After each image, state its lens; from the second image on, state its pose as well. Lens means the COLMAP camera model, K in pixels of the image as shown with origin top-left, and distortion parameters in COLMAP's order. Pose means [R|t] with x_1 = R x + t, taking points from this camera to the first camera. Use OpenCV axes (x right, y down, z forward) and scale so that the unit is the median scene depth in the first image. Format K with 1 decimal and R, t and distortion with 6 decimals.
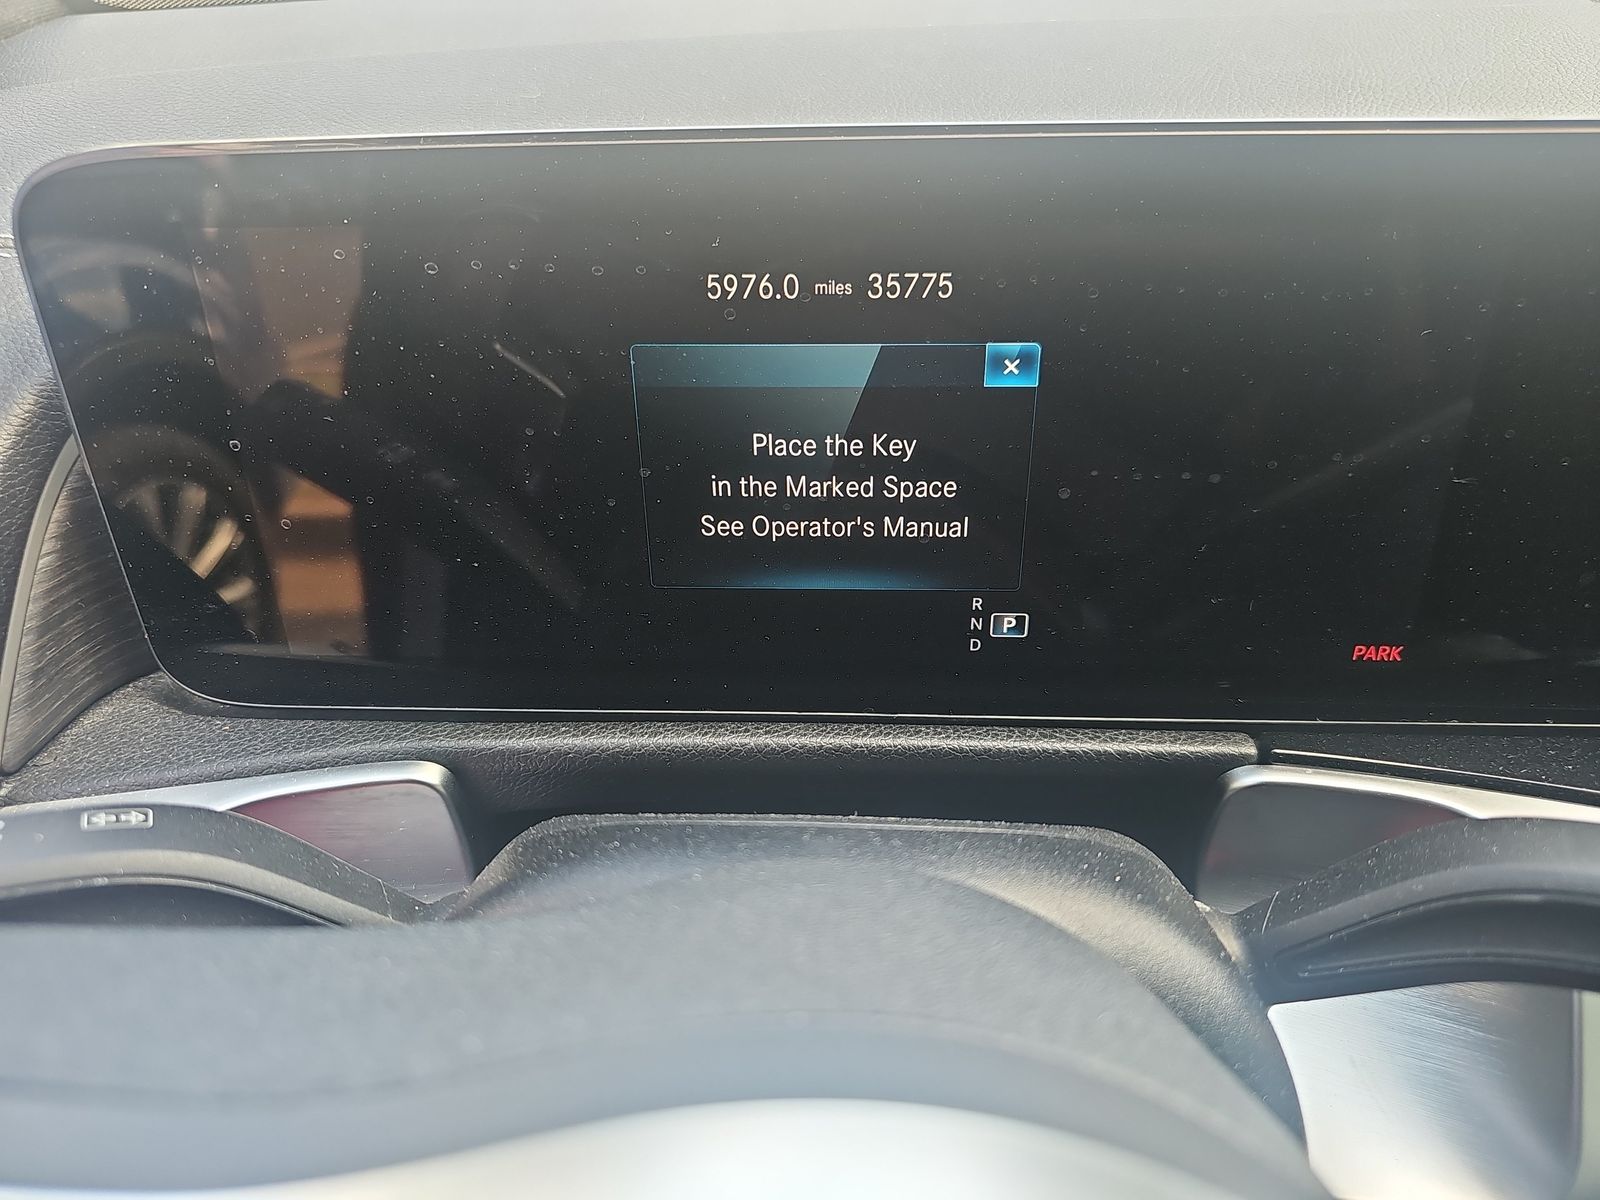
lens RADIAL K [[1065.6, 0, 800.0], [0, 1065.6, 600.0], [0, 0, 1]] dist [0.045435, -0.036353]
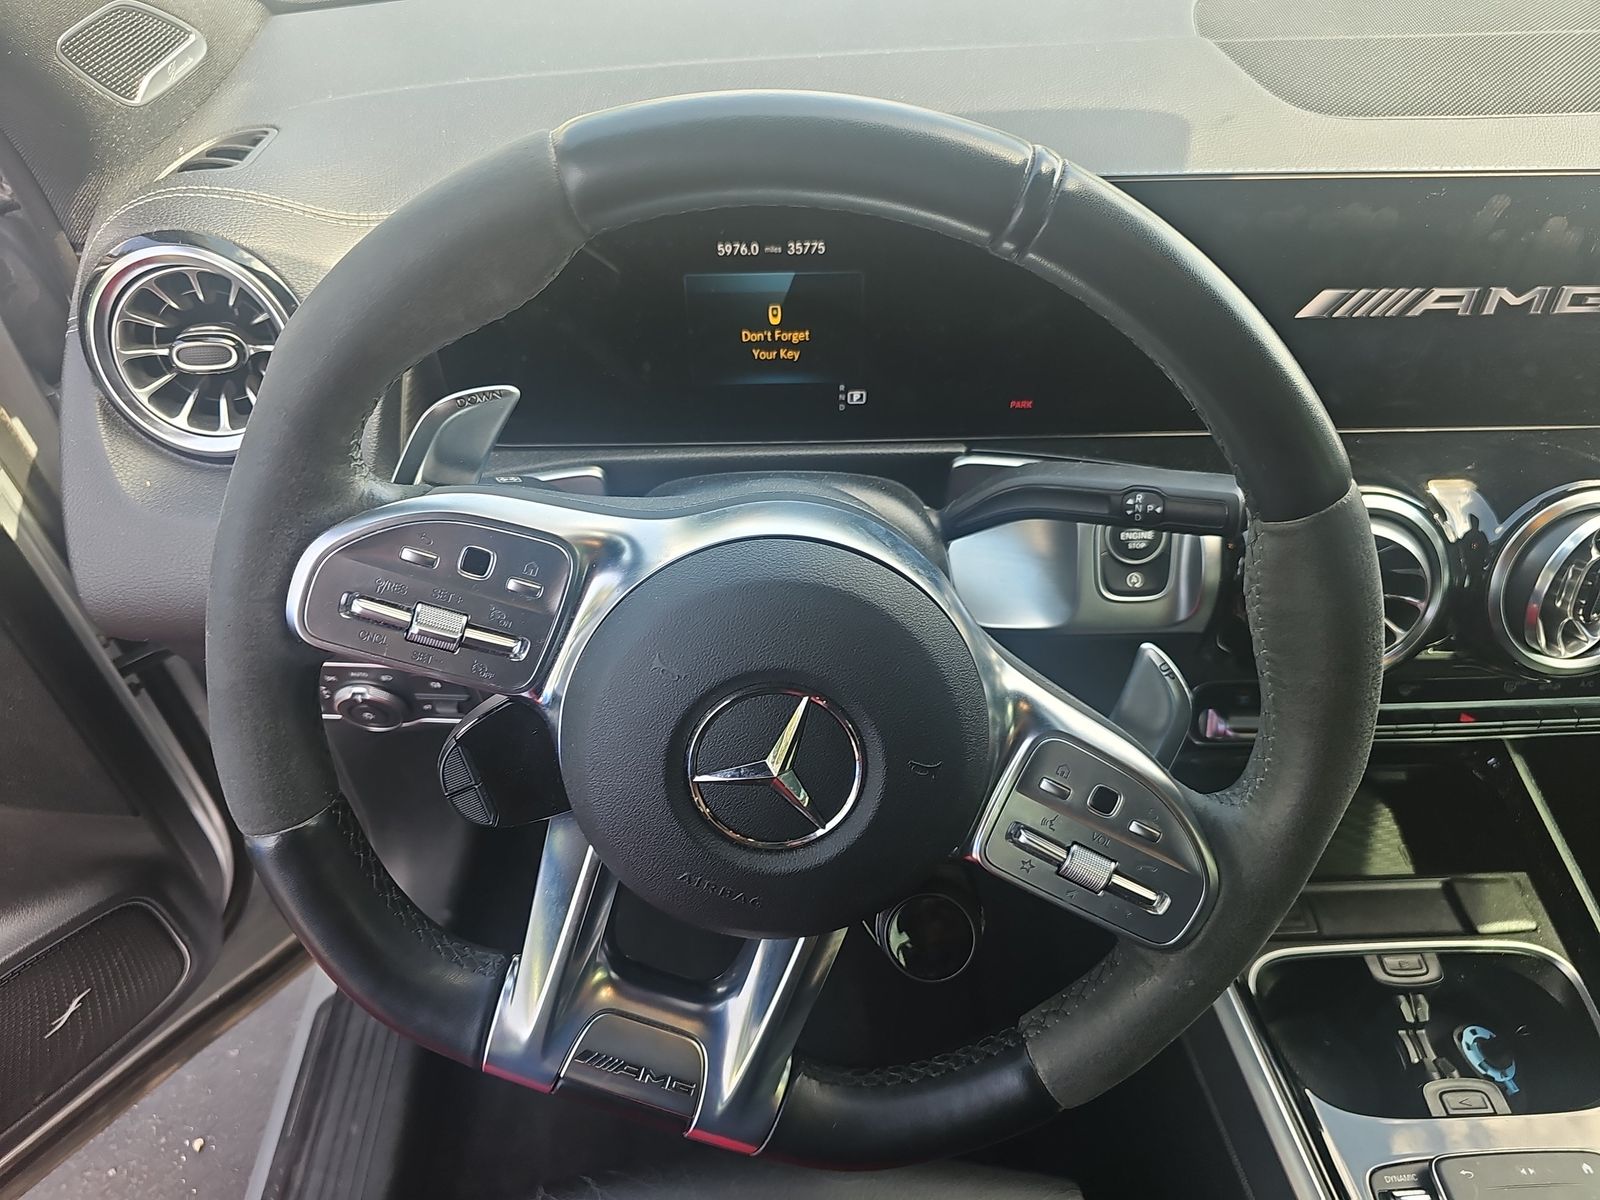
lens RADIAL K [[1065.6, 0, 800.0], [0, 1065.6, 600.0], [0, 0, 1]] dist [0.045435, -0.036353]
pose [[0.998179, -0.036249, 0.048208, -0.049178], [0.026157, 0.980343, 0.195557, -0.000149], [-0.054349, -0.193940, 0.979507, -1.401174]]
